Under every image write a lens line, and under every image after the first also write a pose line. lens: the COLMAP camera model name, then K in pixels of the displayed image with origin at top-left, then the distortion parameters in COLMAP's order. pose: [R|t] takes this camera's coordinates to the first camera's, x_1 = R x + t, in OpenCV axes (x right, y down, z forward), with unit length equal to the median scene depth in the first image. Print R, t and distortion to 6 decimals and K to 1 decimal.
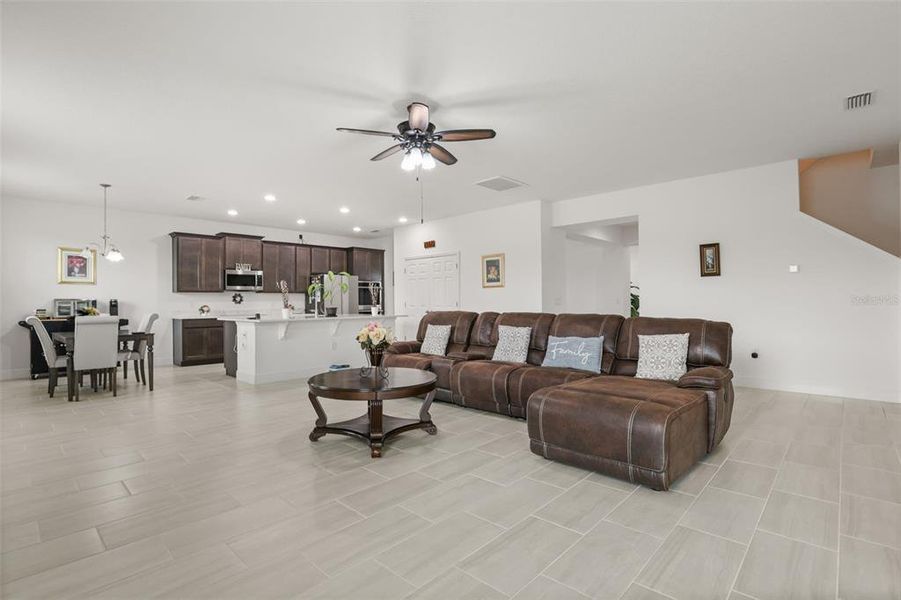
lens RADIAL K [[413.6, 0, 445.2], [0, 413.6, 304.5], [0, 0, 1]] dist [-0.022438, 0.000343]
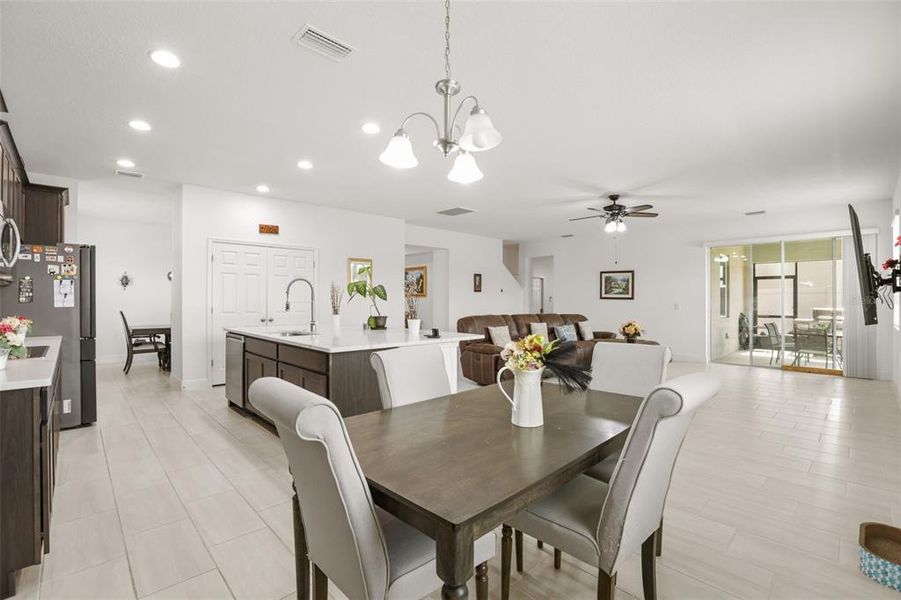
lens RADIAL K [[405.1, 0, 446.1], [0, 405.1, 293.6], [0, 0, 1]] dist [-0.020996, 0.000794]
pose [[0.038283, 0.018136, 0.999102, -0.843785], [0.004877, 0.999820, -0.018336, -0.019777], [-0.999255, 0.005574, 0.038188, 0.764773]]
